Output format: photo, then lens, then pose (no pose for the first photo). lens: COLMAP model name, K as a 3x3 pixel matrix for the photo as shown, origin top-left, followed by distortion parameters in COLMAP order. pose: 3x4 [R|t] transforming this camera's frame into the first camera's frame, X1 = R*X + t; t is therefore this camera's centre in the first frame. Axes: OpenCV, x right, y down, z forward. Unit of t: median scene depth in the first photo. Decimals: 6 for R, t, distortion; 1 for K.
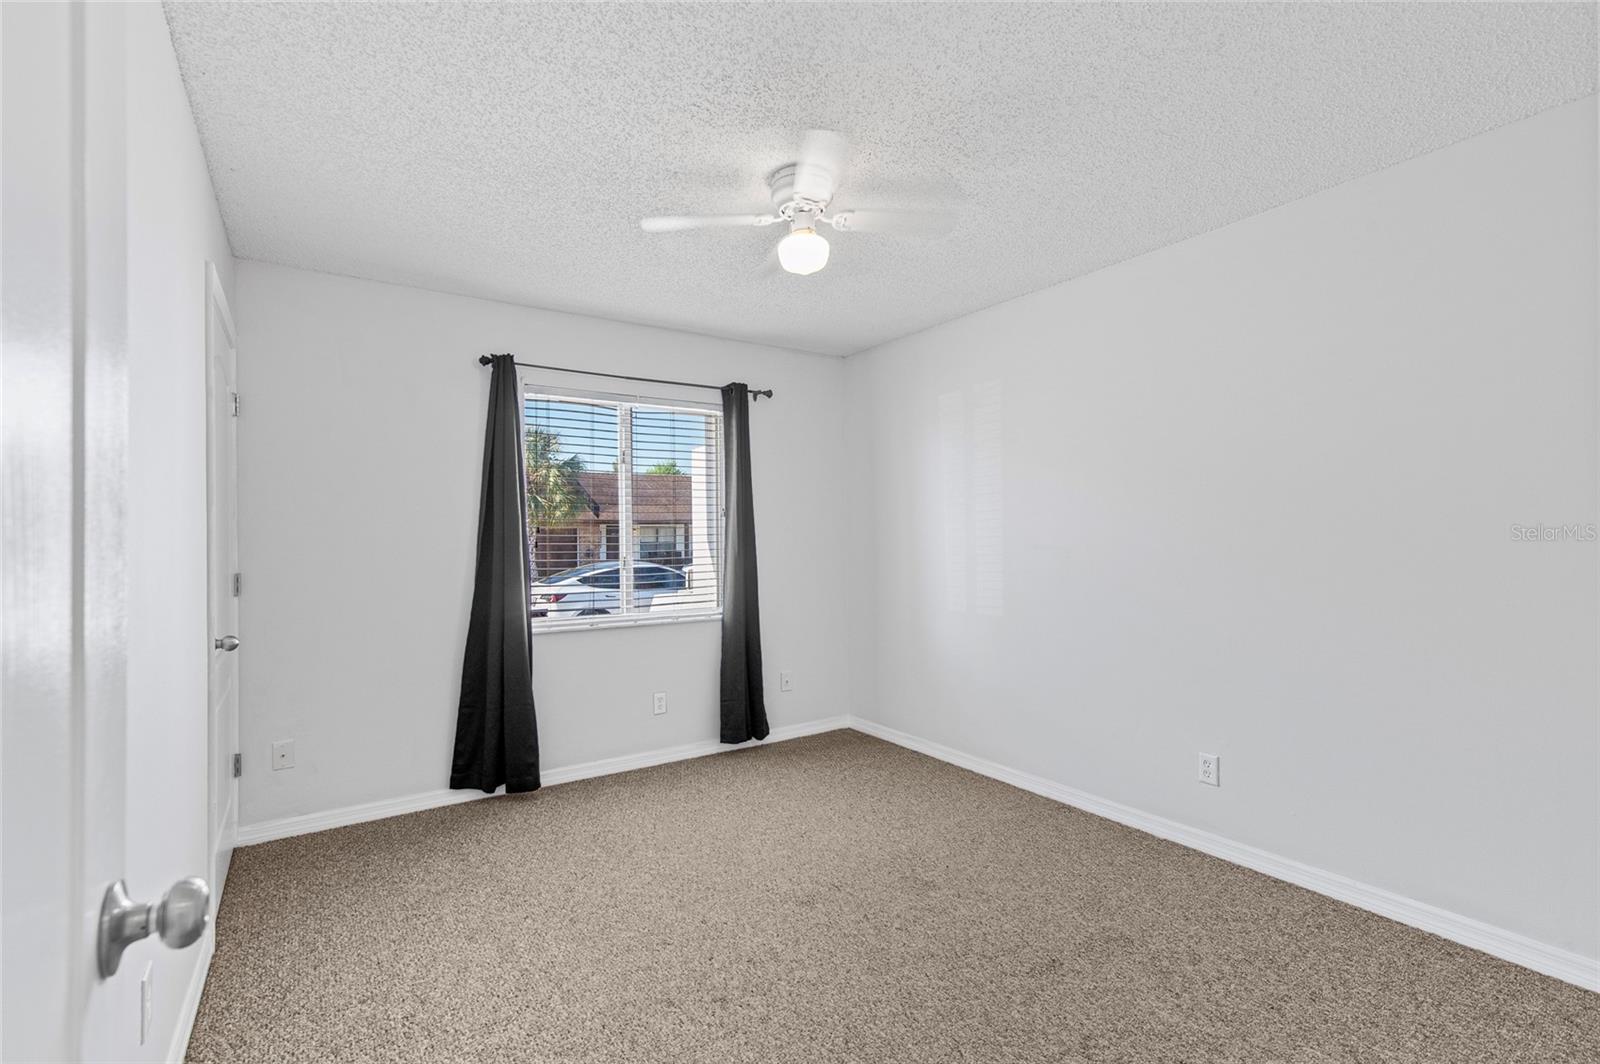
lens RADIAL K [[730.5, 0, 790.9], [0, 730.5, 533.3], [0, 0, 1]] dist [0.013875, 0.000697]
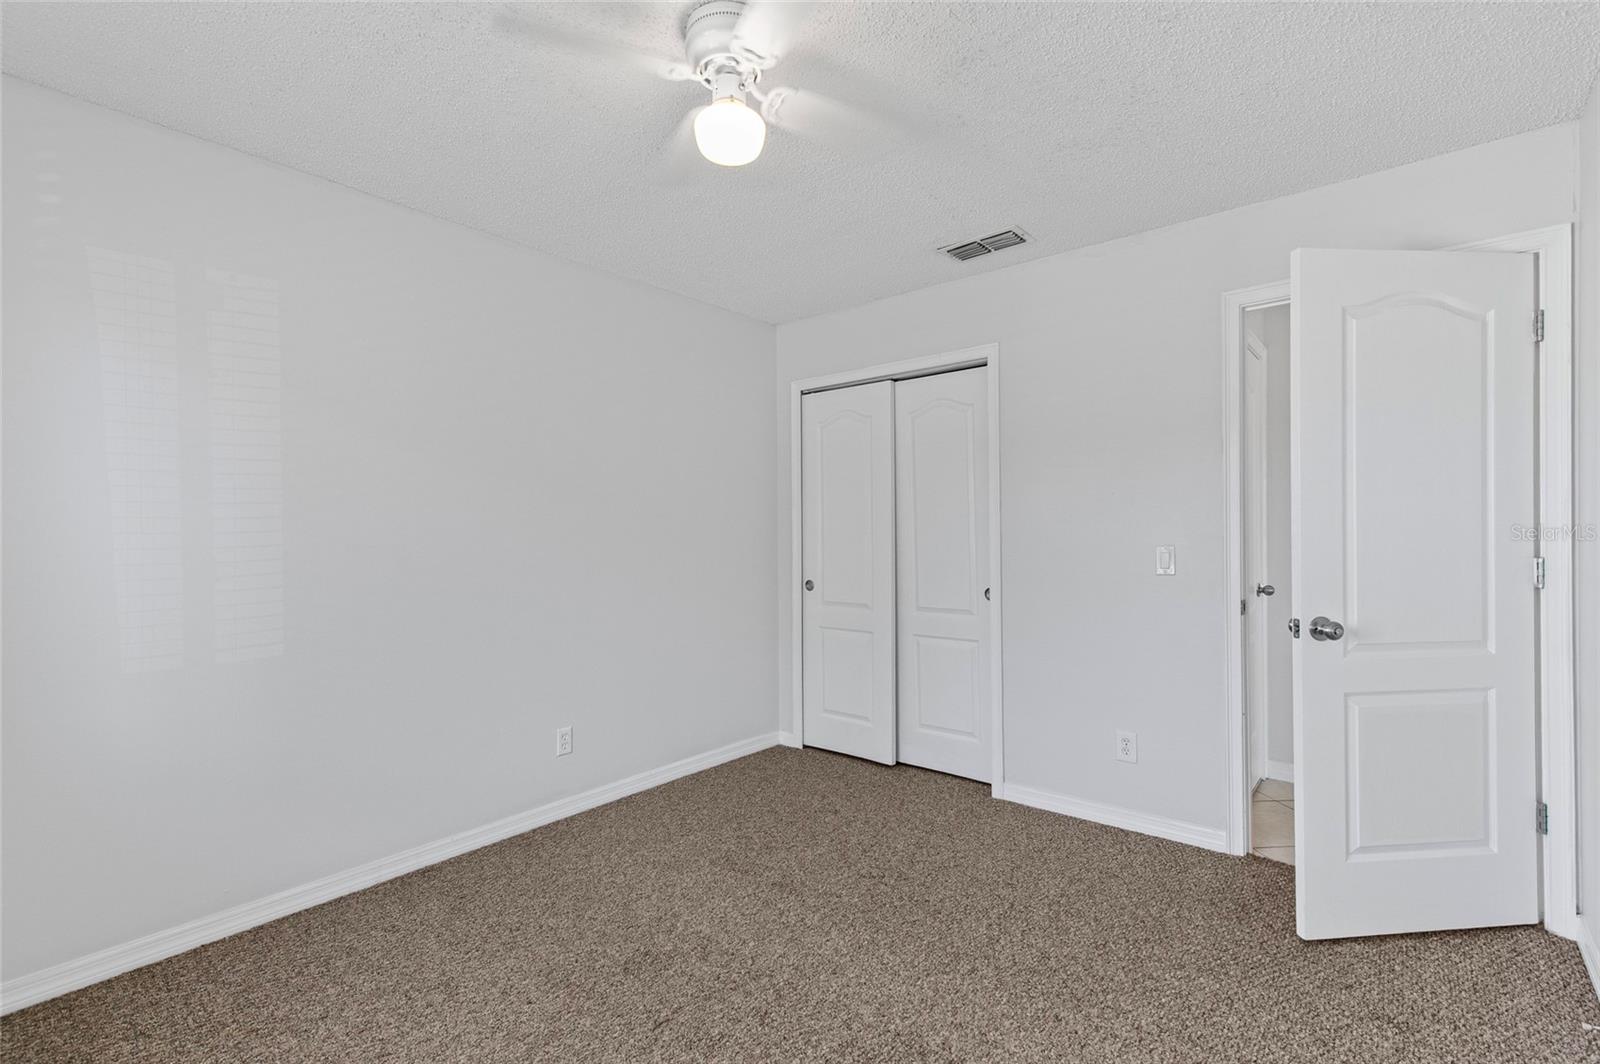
lens RADIAL K [[730.5, 0, 807.9], [0, 730.5, 531.4], [0, 0, 1]] dist [0.013875, 0.000697]
pose [[-0.305123, 0.009763, 0.952263, -0.993896], [0.003573, 0.999952, -0.009108, 0.025395], [-0.952306, 0.000623, -0.305143, 1.634593]]
